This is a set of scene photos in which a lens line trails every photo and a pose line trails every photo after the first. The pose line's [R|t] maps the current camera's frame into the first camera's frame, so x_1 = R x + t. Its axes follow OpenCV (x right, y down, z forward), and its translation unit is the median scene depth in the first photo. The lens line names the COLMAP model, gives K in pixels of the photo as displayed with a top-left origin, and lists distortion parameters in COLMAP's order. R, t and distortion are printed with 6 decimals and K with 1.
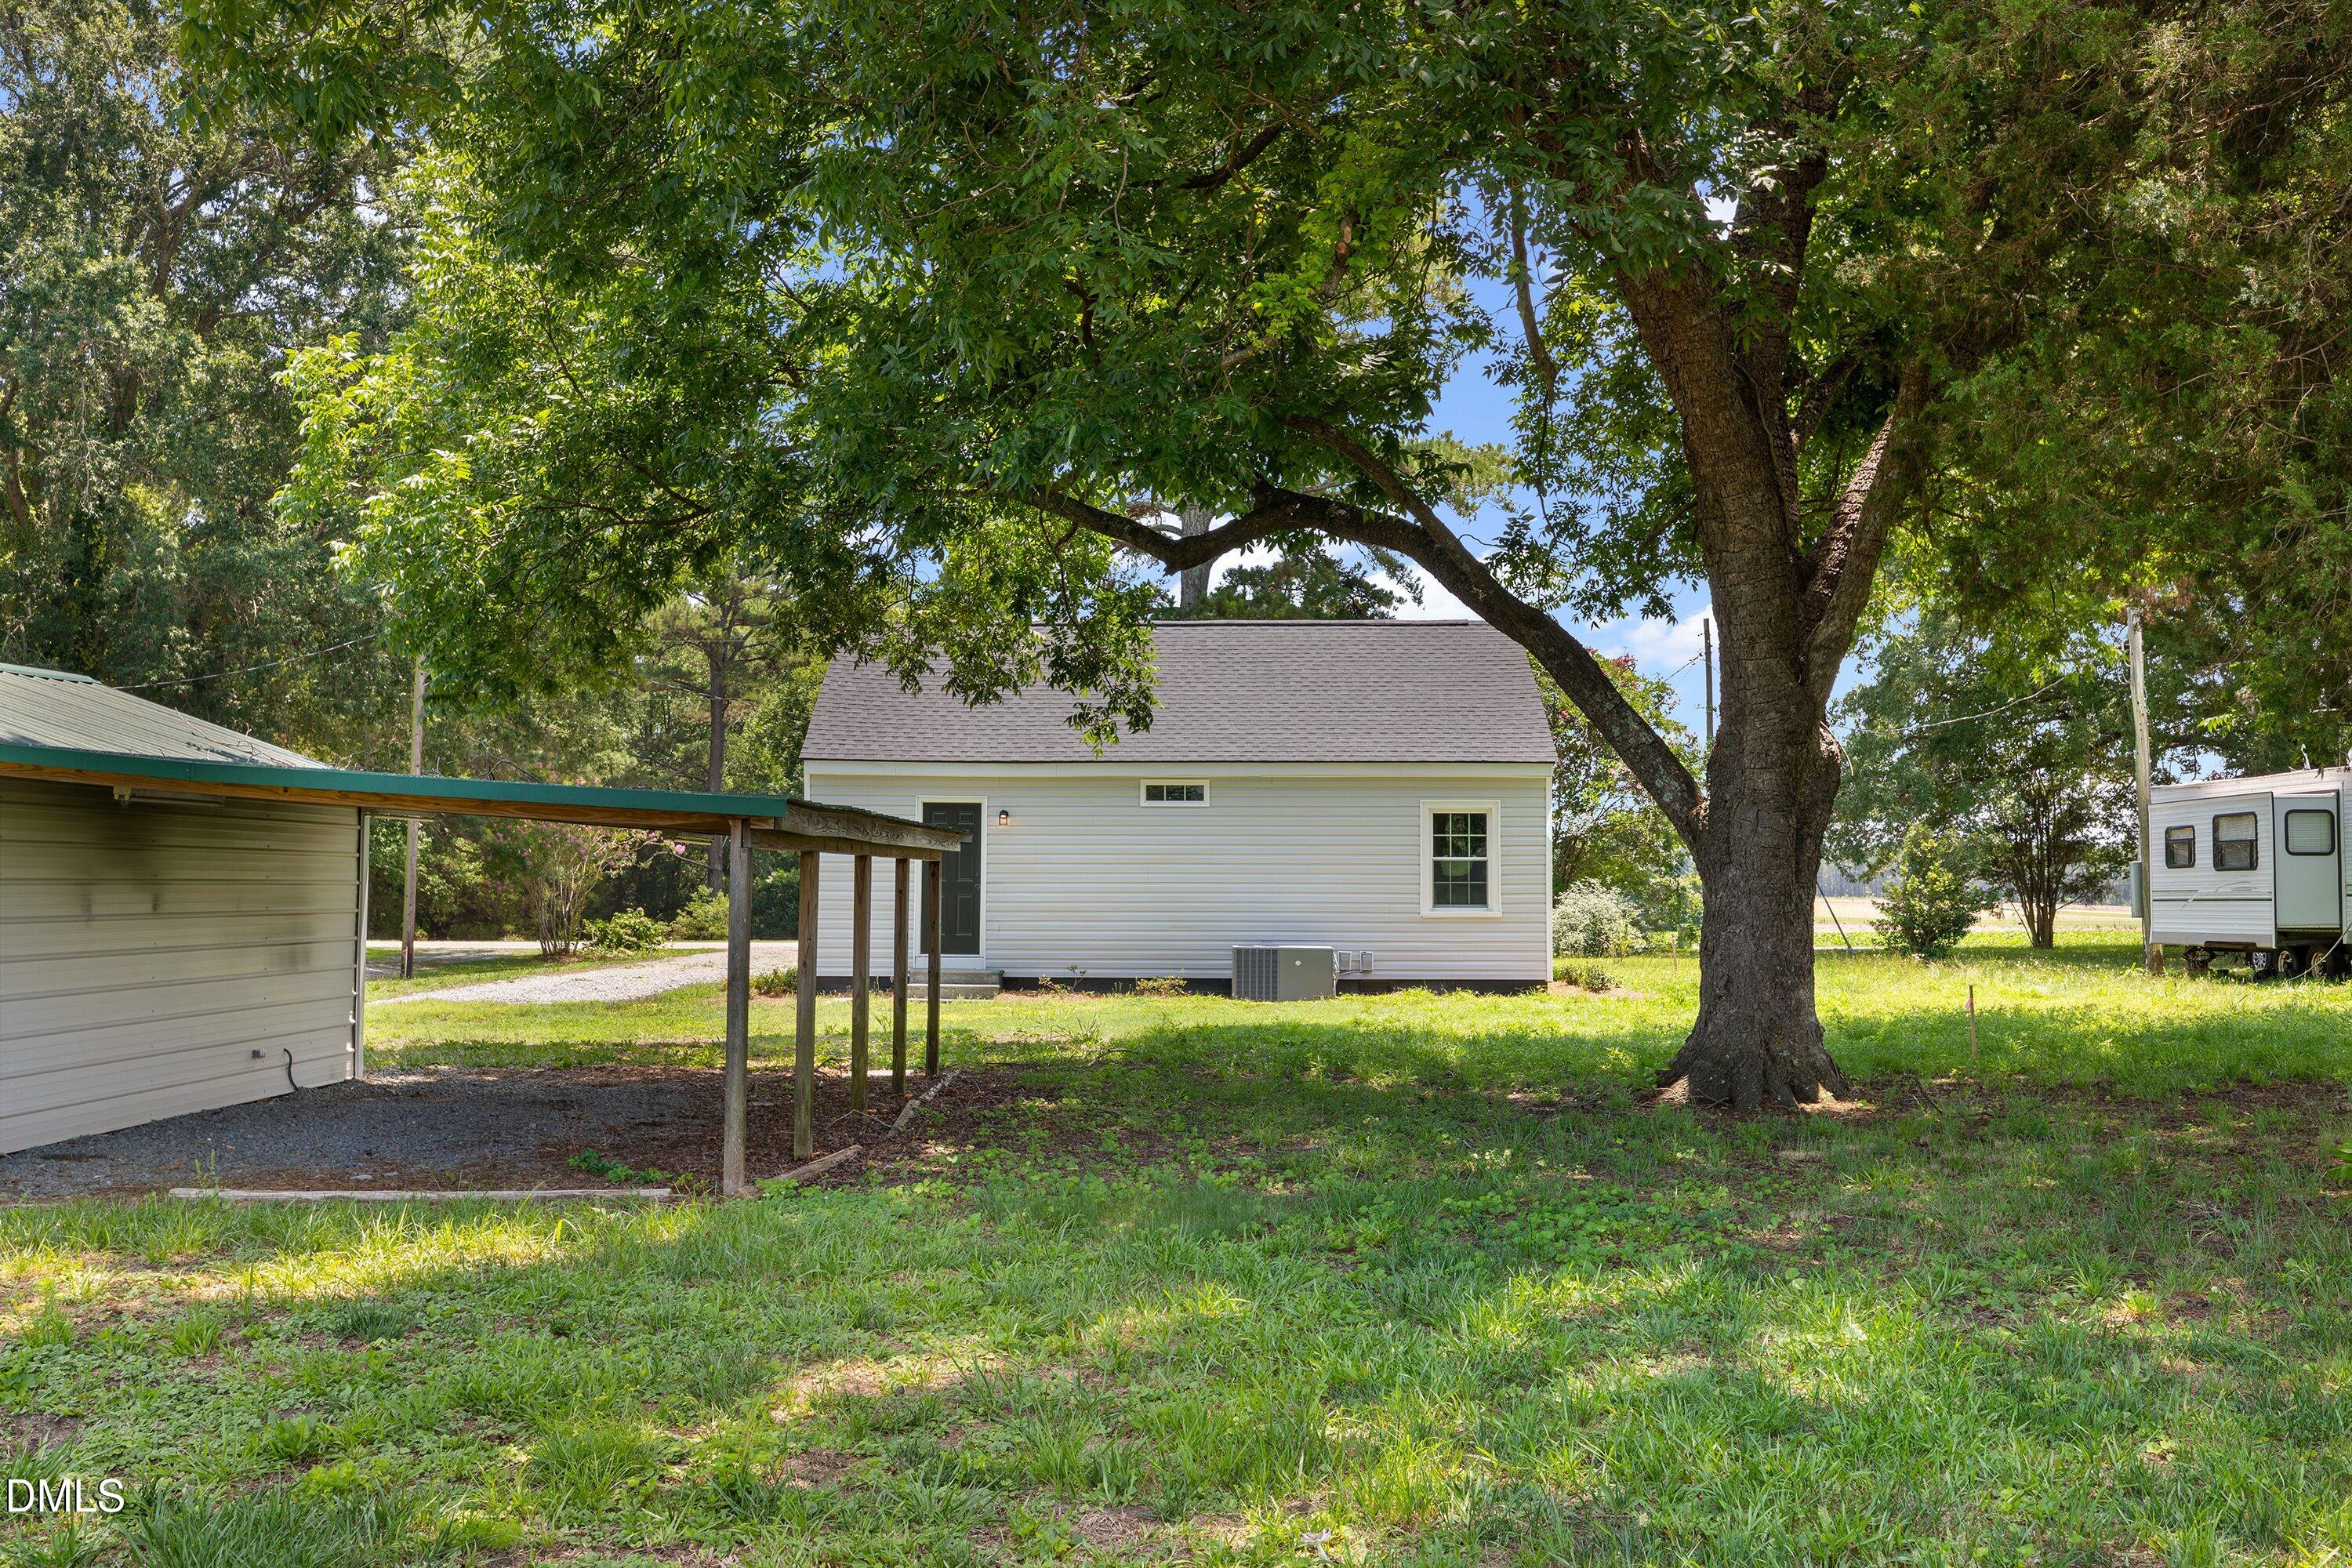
lens RADIAL K [[2333.7, 0, 1176.0], [0, 2333.7, 784.0], [0, 0, 1]] dist [0.012547, -0.025775]
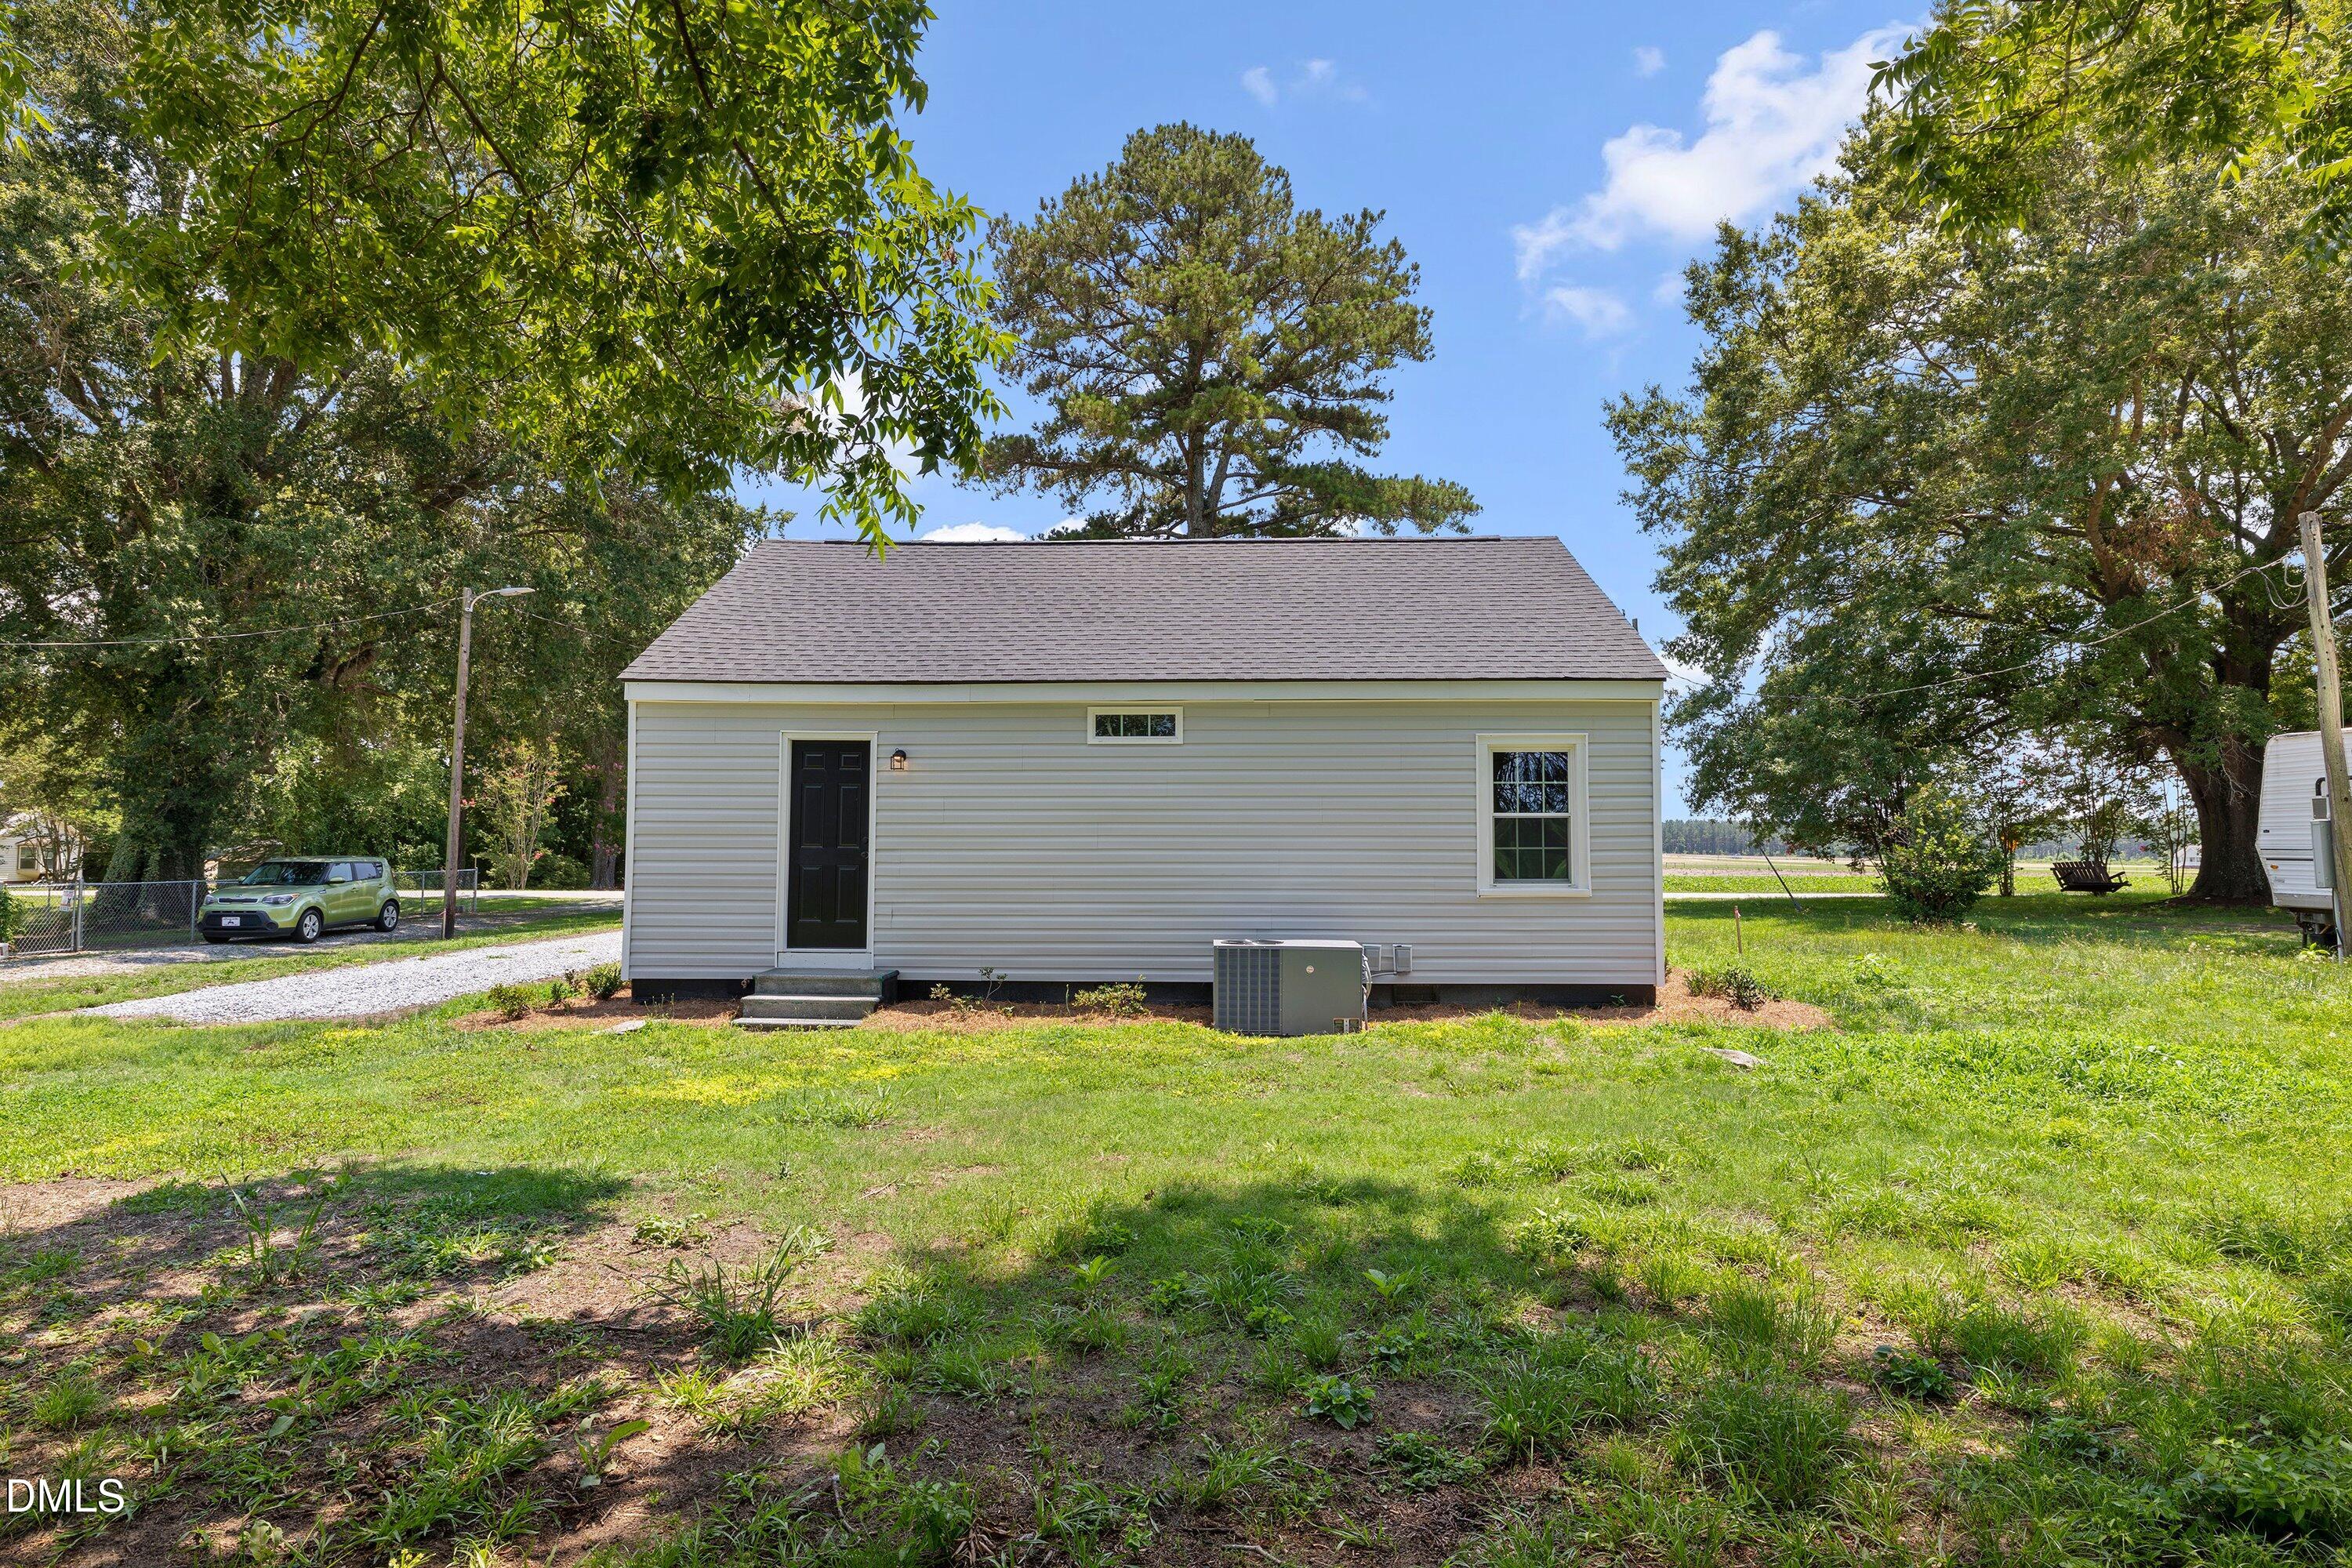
lens RADIAL K [[1297.4, 0, 1176.0], [0, 1297.4, 784.0], [0, 0, 1]] dist [-0.001946, -0.001130]
pose [[0.999719, -0.003028, -0.023500, 0.021543], [0.002941, 0.999989, -0.003759, 0.023597], [0.023511, 0.003689, 0.999717, 0.597059]]
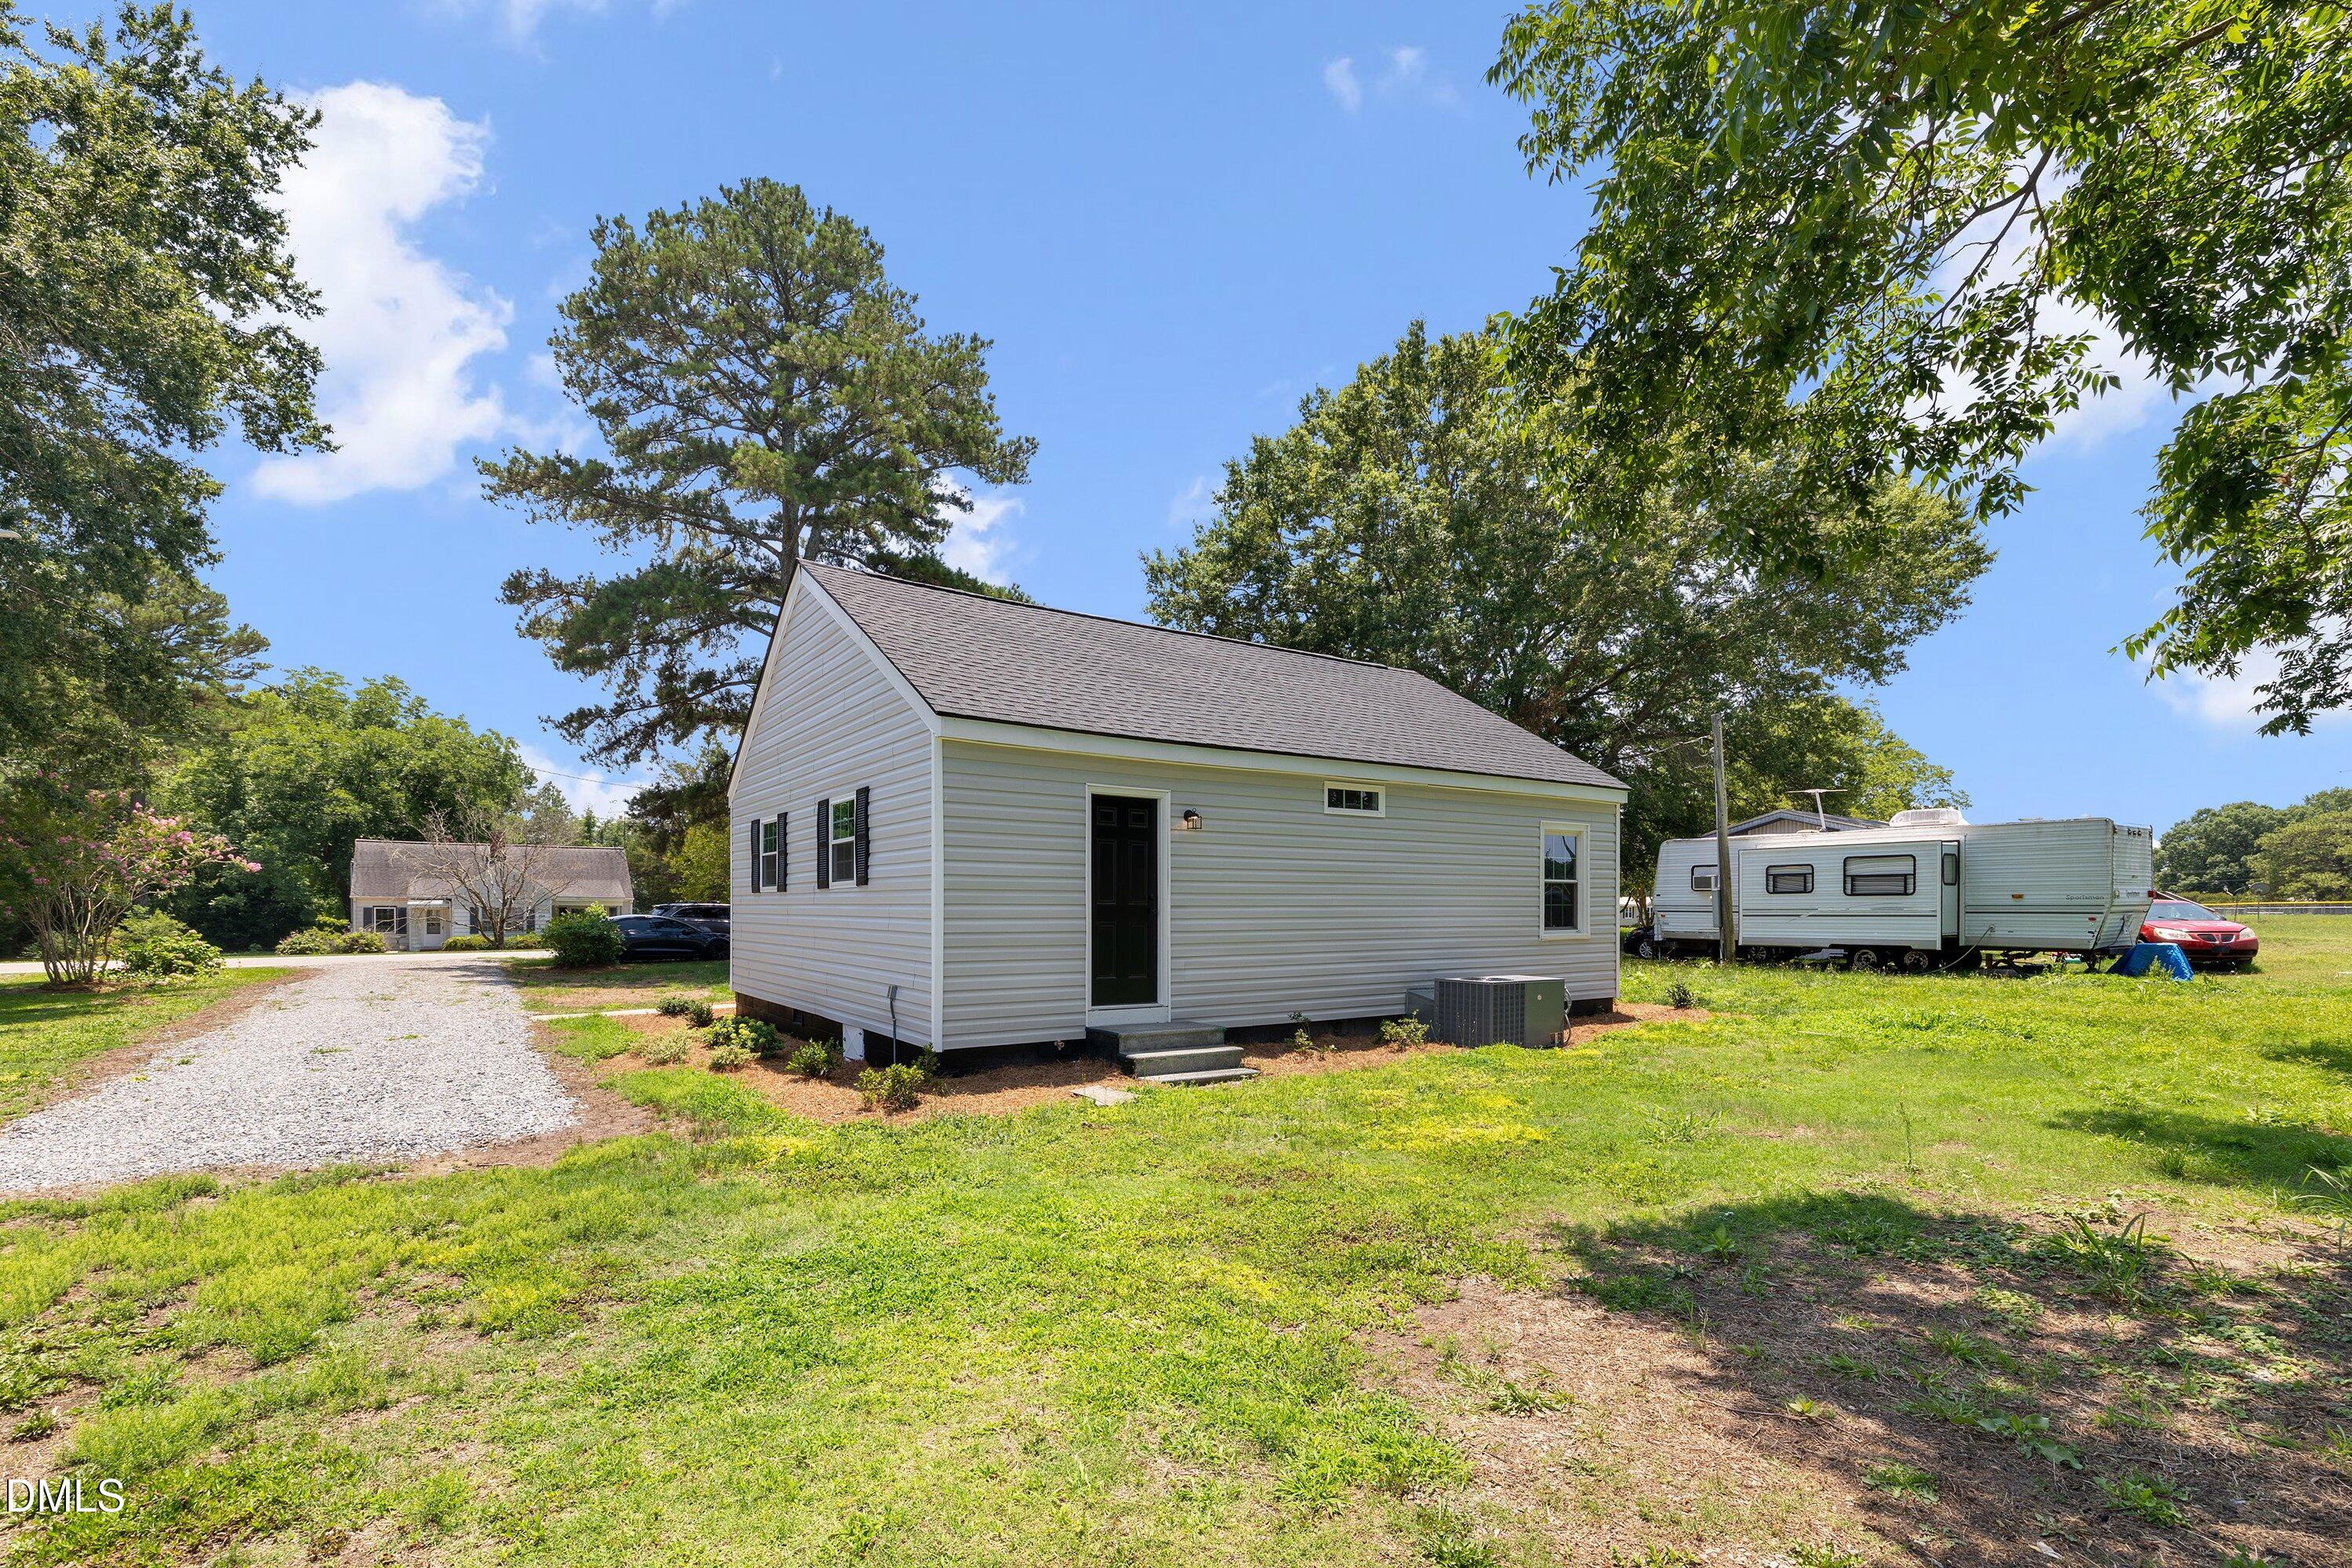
lens RADIAL K [[1075.5, 0, 1216.1], [0, 1075.5, 925.1], [0, 0, 1]] dist [0.004558, -0.000023]
pose [[0.808235, -0.013036, 0.588716, -0.271562], [-0.024578, 0.998137, 0.055844, 0.028799], [-0.588347, -0.059605, 0.806409, 0.711215]]
